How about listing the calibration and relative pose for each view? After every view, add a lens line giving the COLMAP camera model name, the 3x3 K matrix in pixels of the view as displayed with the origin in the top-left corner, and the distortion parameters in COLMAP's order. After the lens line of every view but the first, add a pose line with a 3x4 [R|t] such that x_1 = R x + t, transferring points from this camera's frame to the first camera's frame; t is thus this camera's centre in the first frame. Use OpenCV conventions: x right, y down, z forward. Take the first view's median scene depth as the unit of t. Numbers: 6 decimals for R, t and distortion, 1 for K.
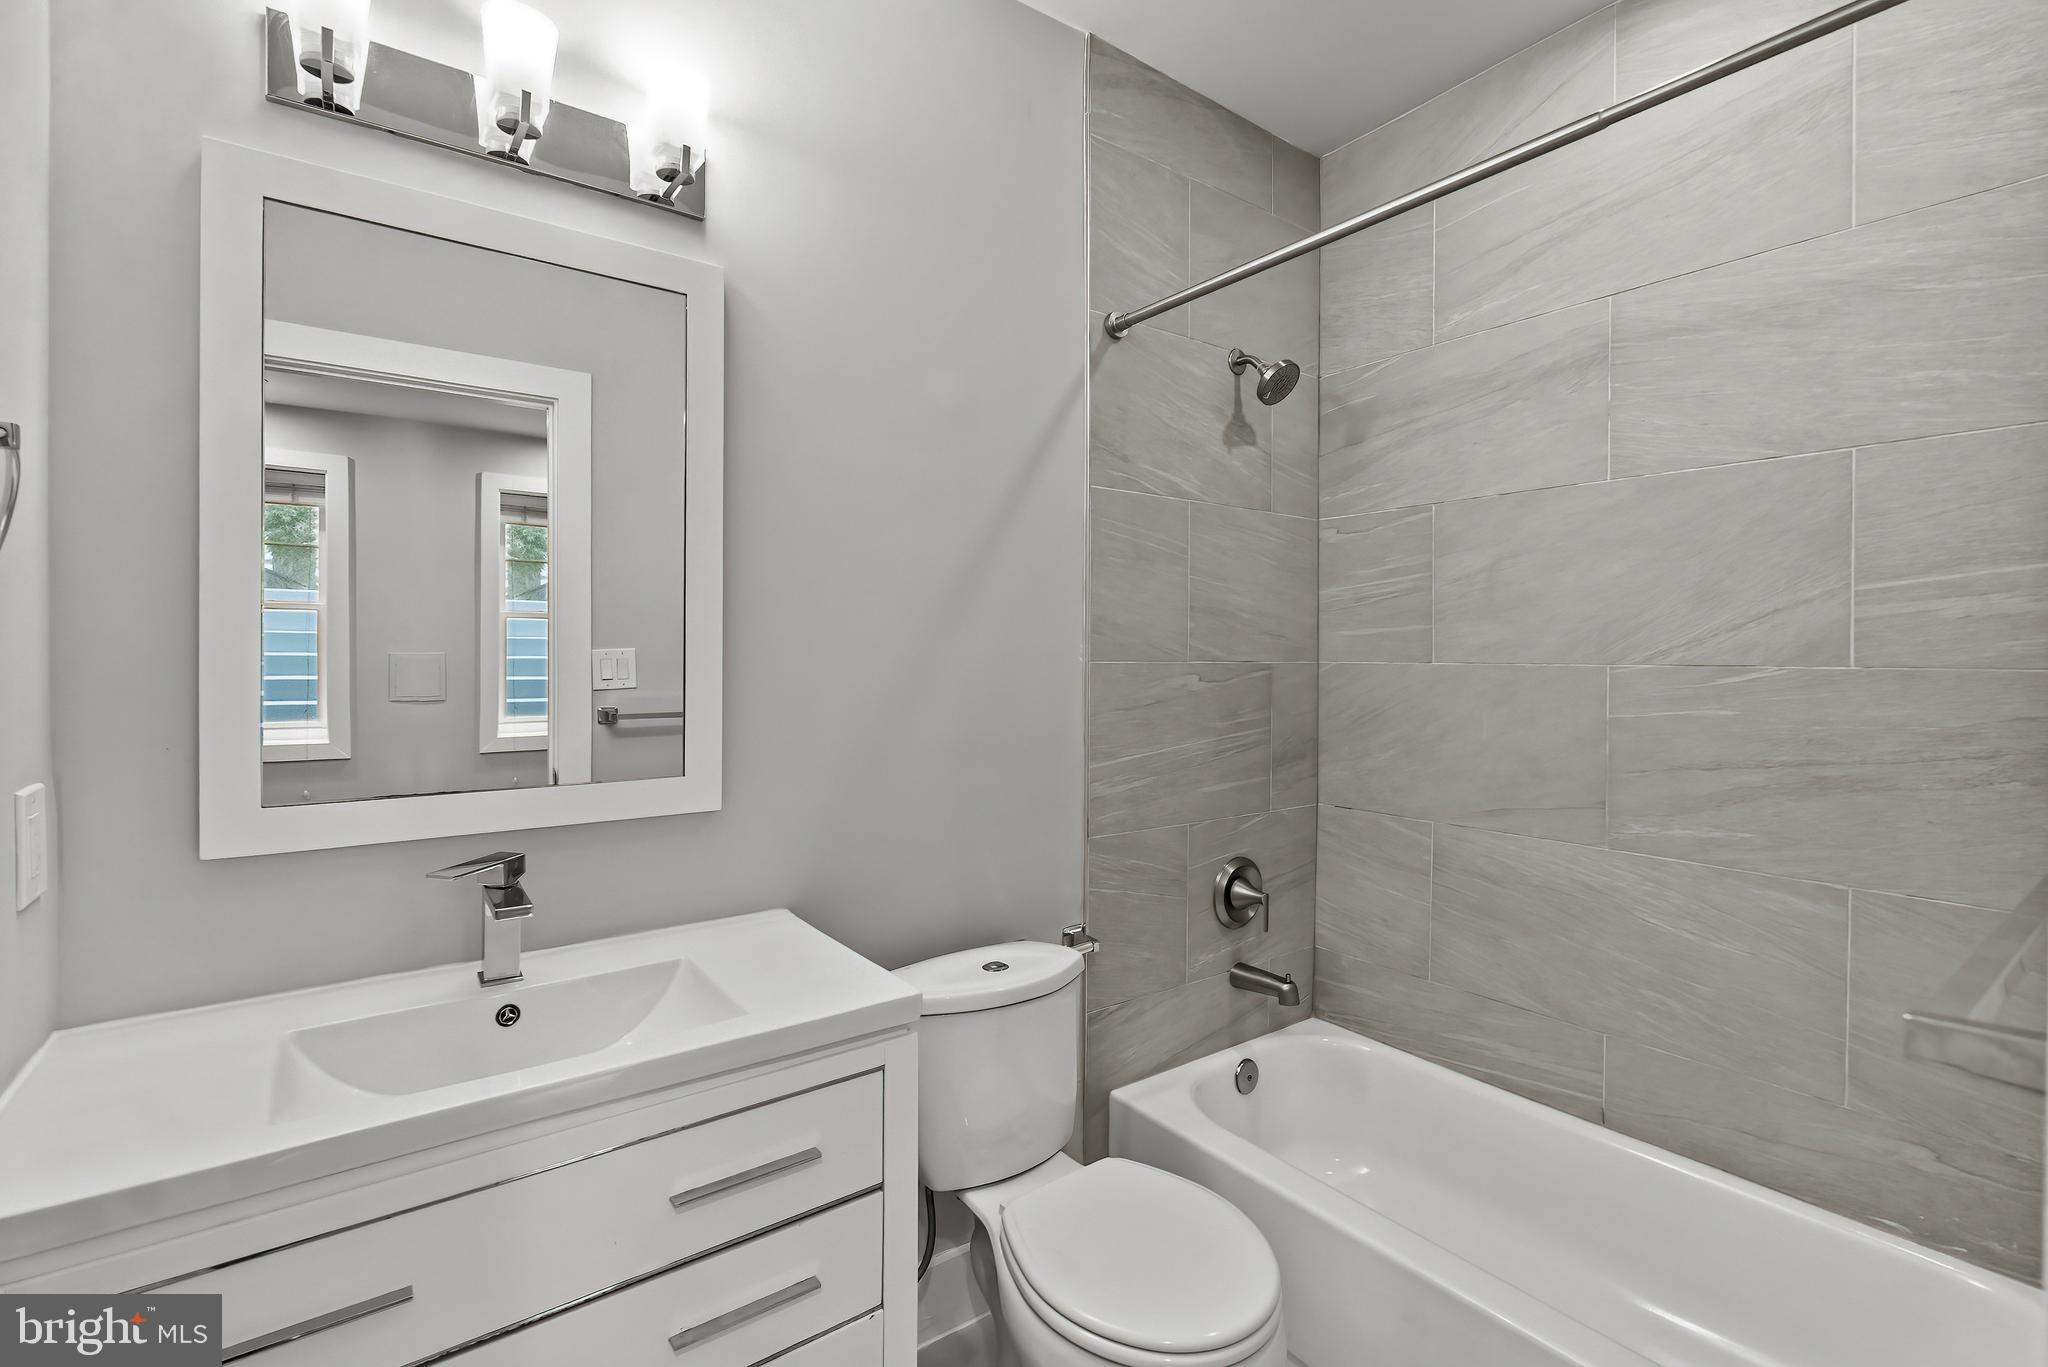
lens RADIAL K [[925.7, 0, 1019.3], [0, 925.7, 672.2], [0, 0, 1]] dist [0.001530, 0.000002]
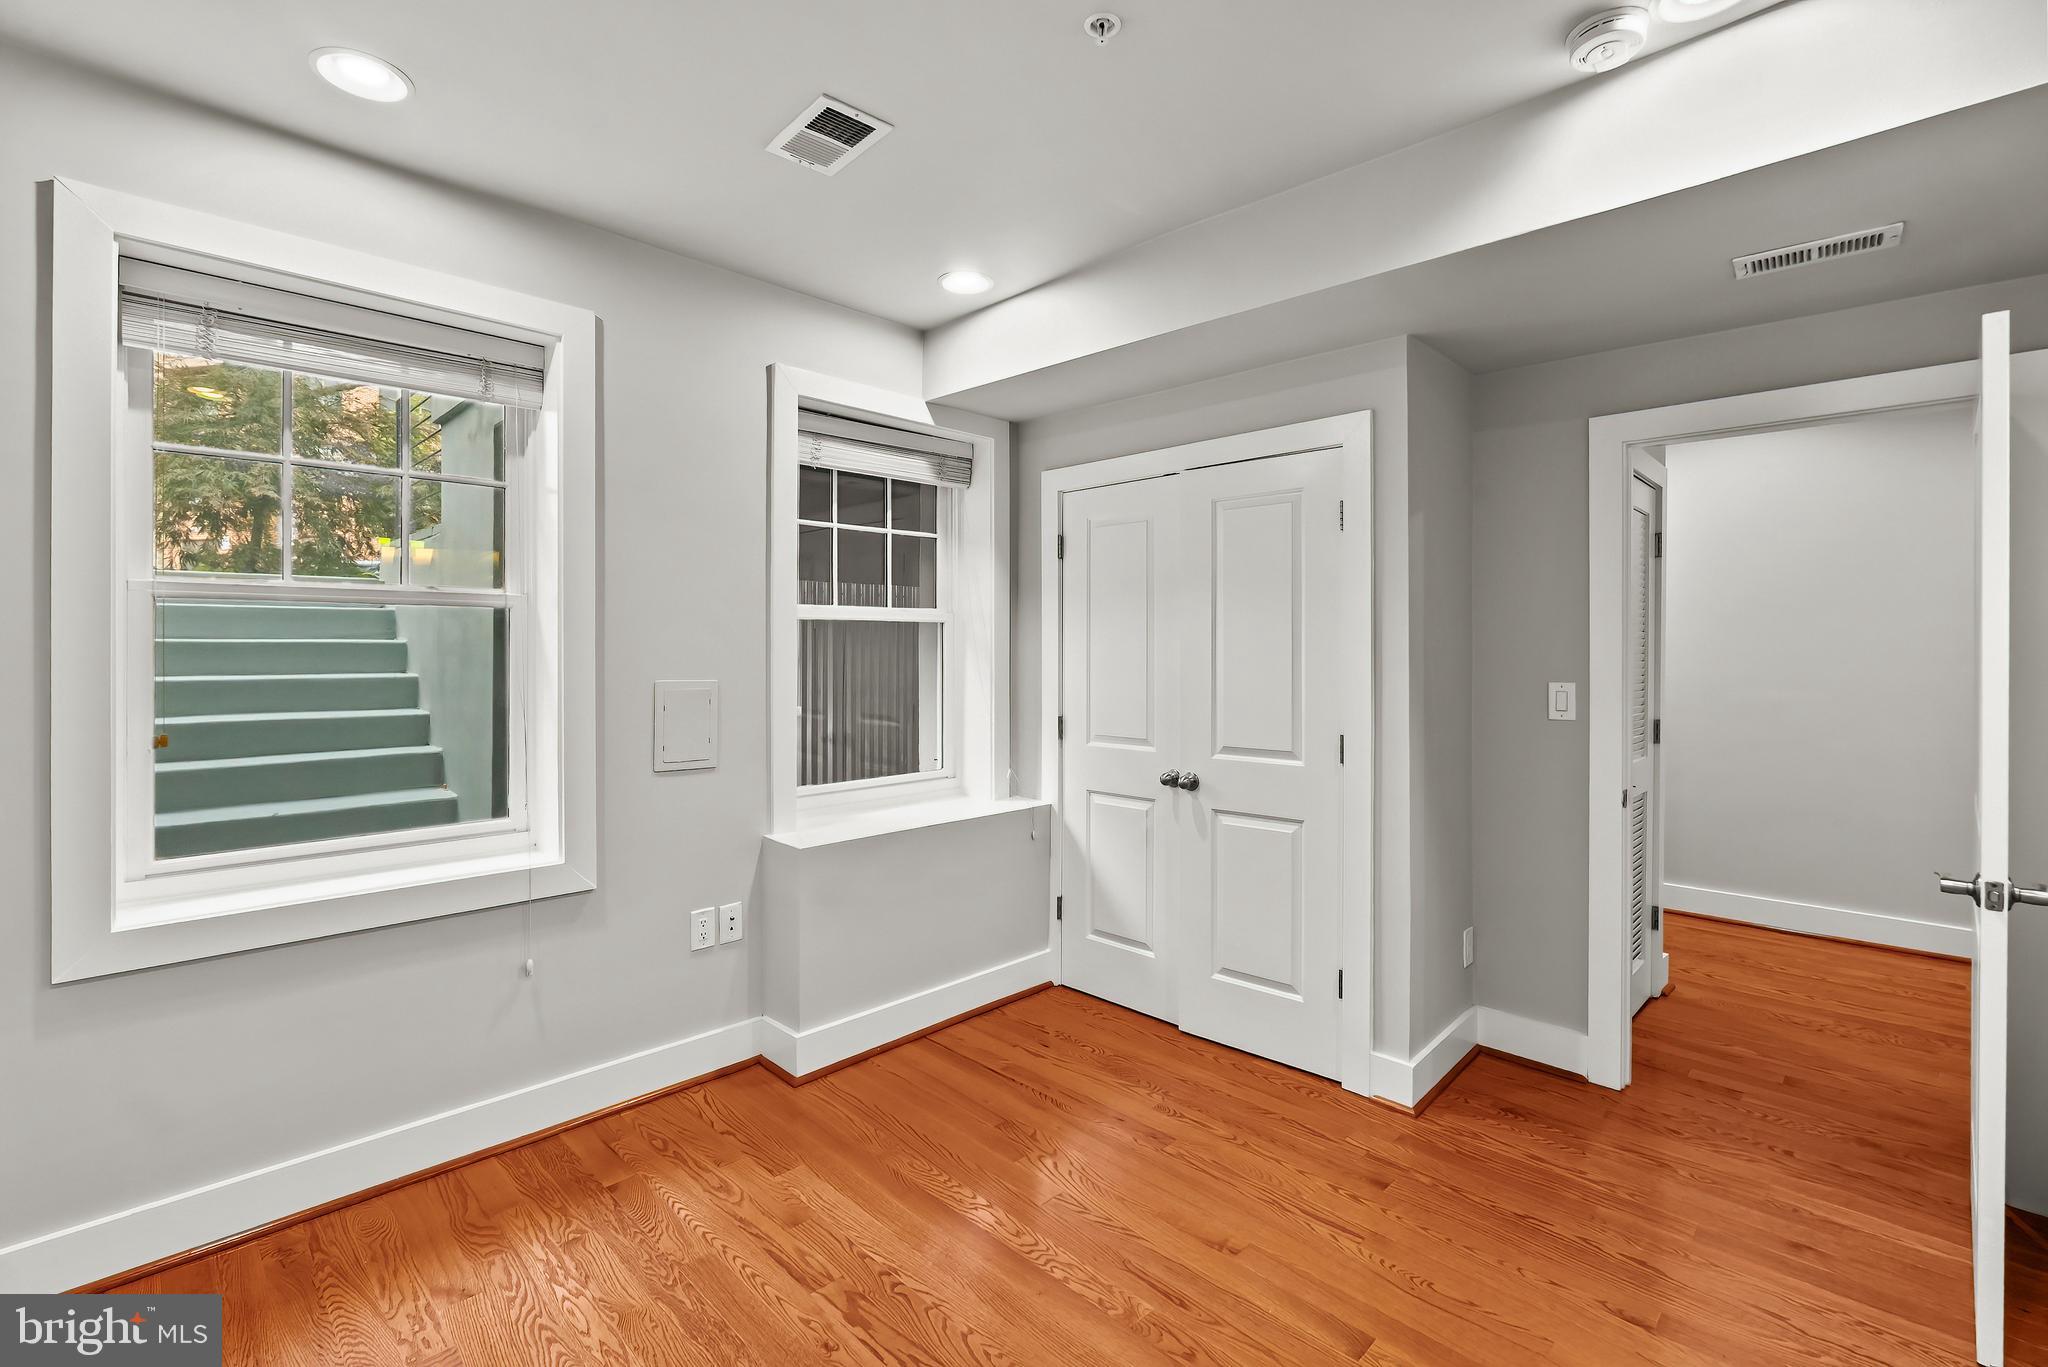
lens RADIAL K [[908.2, 0, 1012.6], [0, 908.2, 650.0], [0, 0, 1]] dist [-0.013440, 0.000448]
pose [[0.990090, -0.005623, 0.140321, -0.559197], [0.008098, 0.999821, -0.017078, -0.028687], [-0.140200, 0.018045, 0.989959, 0.454839]]
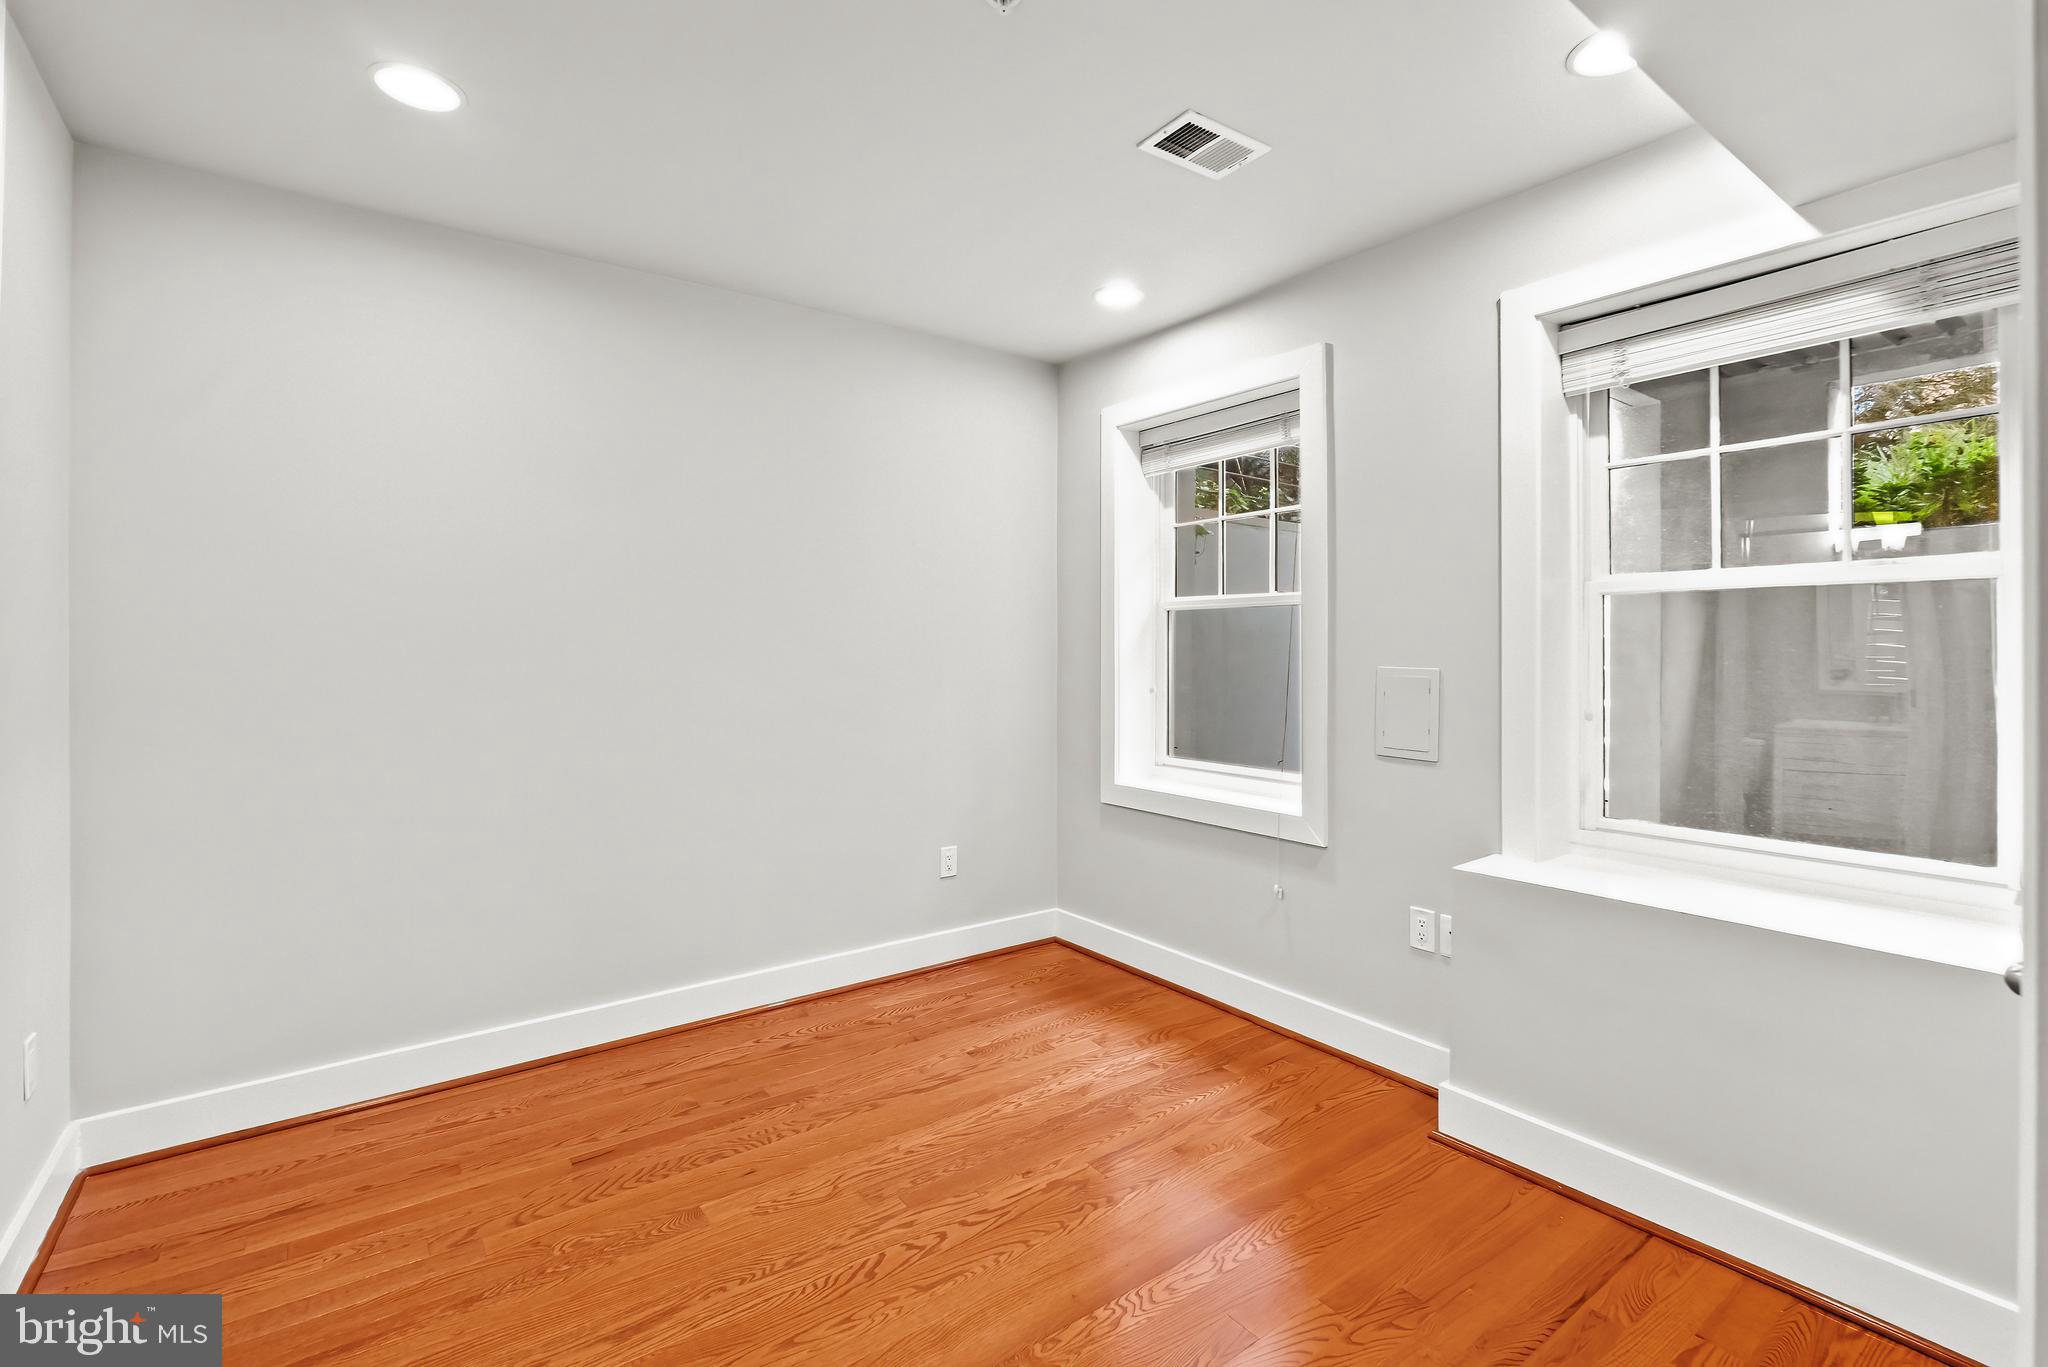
lens RADIAL K [[935.1, 0, 1030.9], [0, 935.1, 640.3], [0, 0, 1]] dist [-0.001968, -0.000219]
pose [[0.002140, -0.006574, -0.999976, -0.114706], [-0.012522, 0.999900, -0.006600, -0.031584], [0.999919, 0.012536, 0.002057, 0.807641]]
